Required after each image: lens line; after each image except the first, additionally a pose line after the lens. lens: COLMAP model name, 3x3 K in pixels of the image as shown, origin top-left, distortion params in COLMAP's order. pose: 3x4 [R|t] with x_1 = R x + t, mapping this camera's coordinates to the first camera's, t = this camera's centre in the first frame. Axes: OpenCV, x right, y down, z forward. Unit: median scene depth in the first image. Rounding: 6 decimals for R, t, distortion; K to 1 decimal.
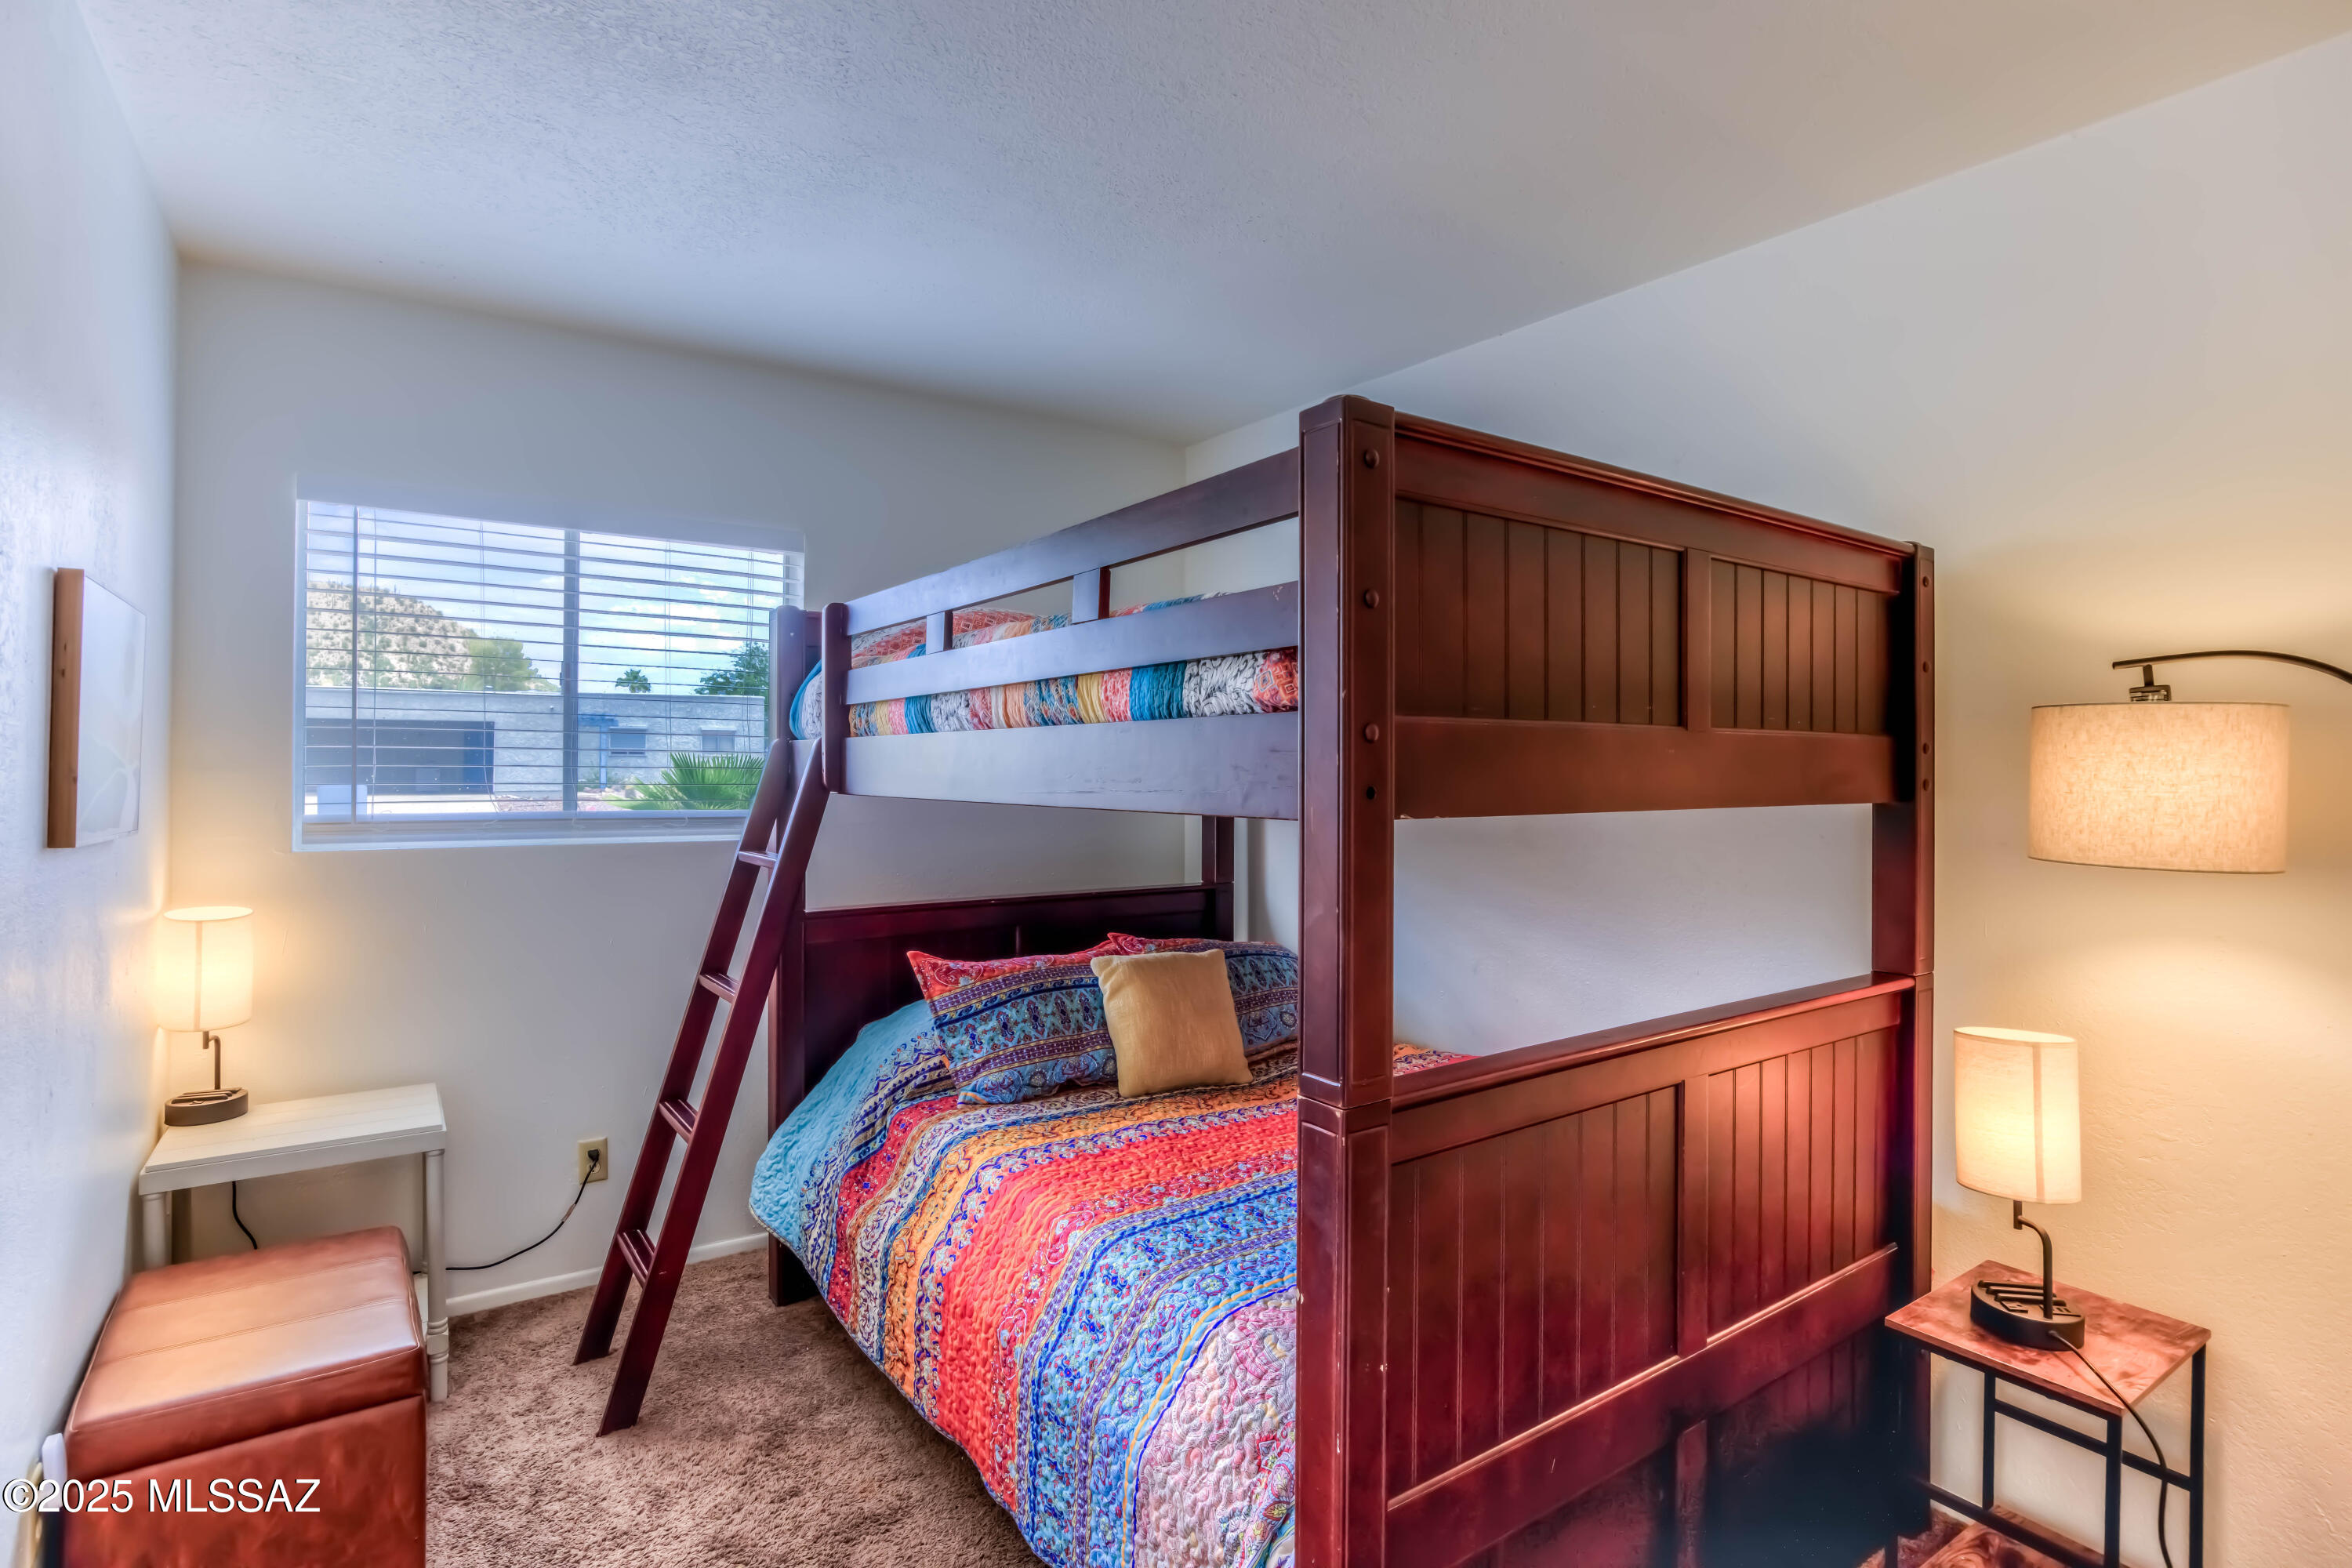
lens RADIAL K [[1144.8, 0, 1135.0], [0, 1144.8, 782.8], [0, 0, 1]] dist [-0.039915, -0.000493]
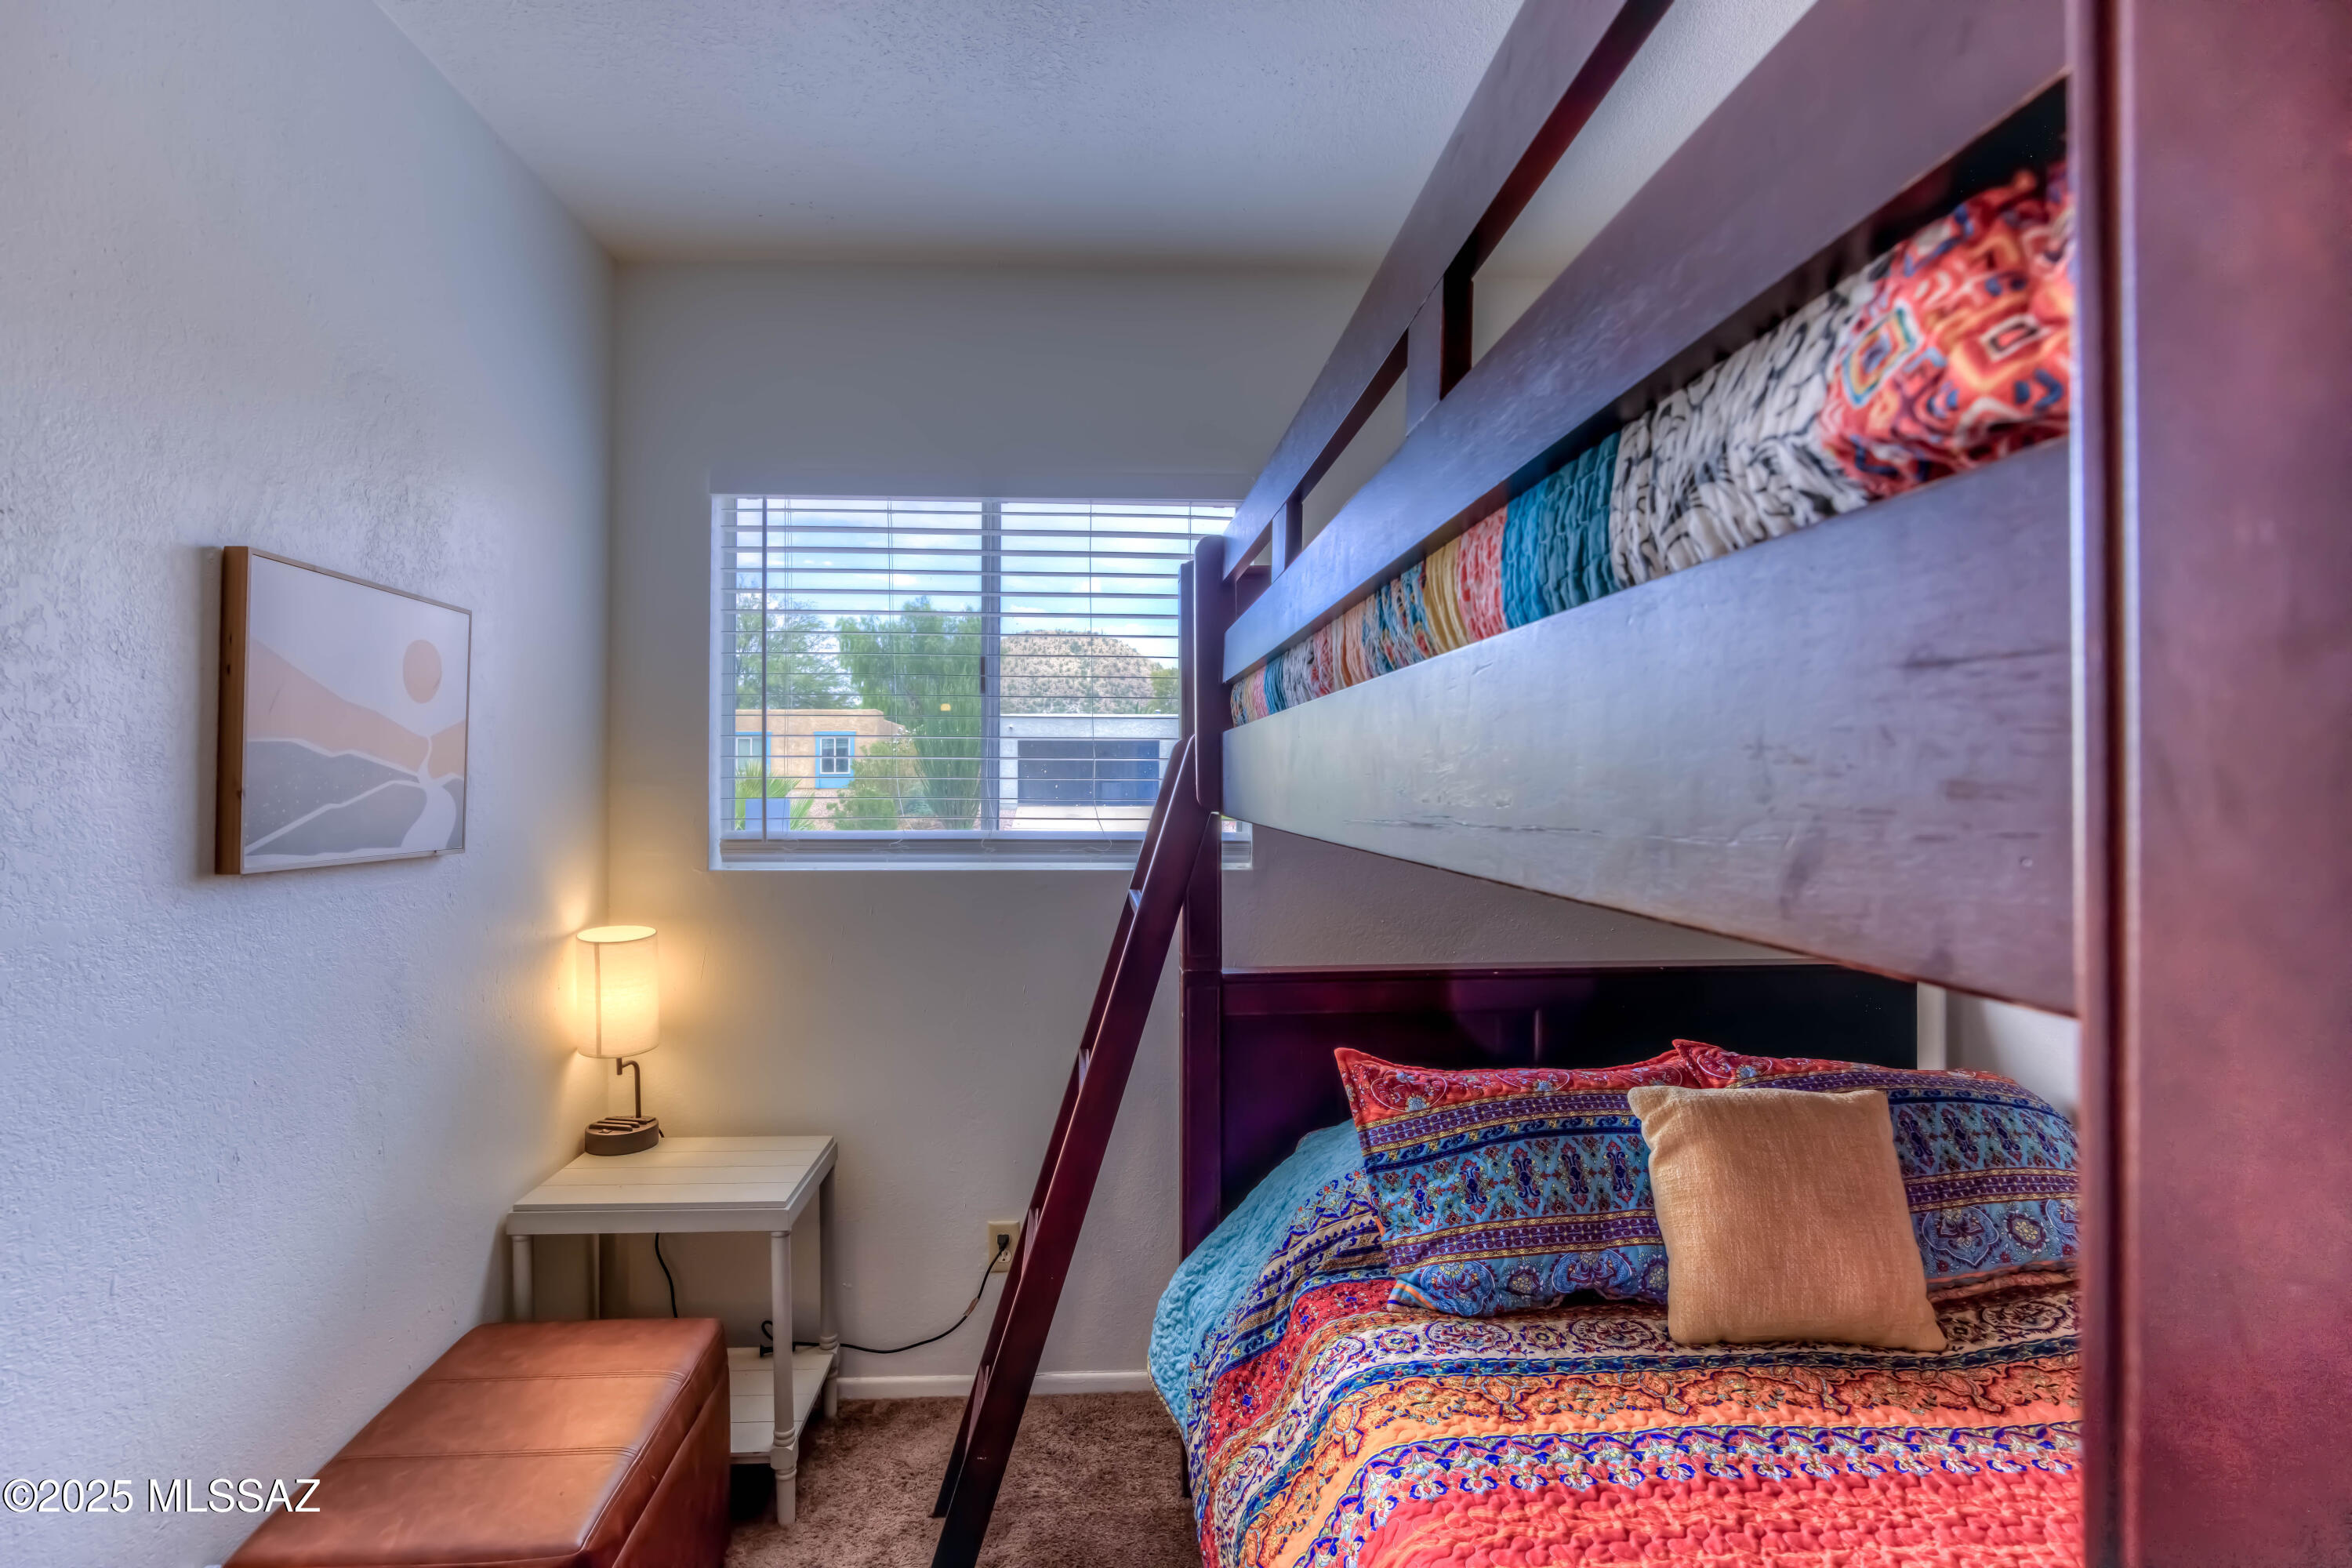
lens RADIAL K [[1269.4, 0, 1055.6], [0, 1269.4, 779.7], [0, 0, 1]] dist [-0.047566, 0.022143]
pose [[0.862832, -0.004981, -0.505466, 0.038580], [-0.001307, 0.999926, -0.012085, -0.001617], [0.505489, 0.011088, 0.862762, 0.281245]]
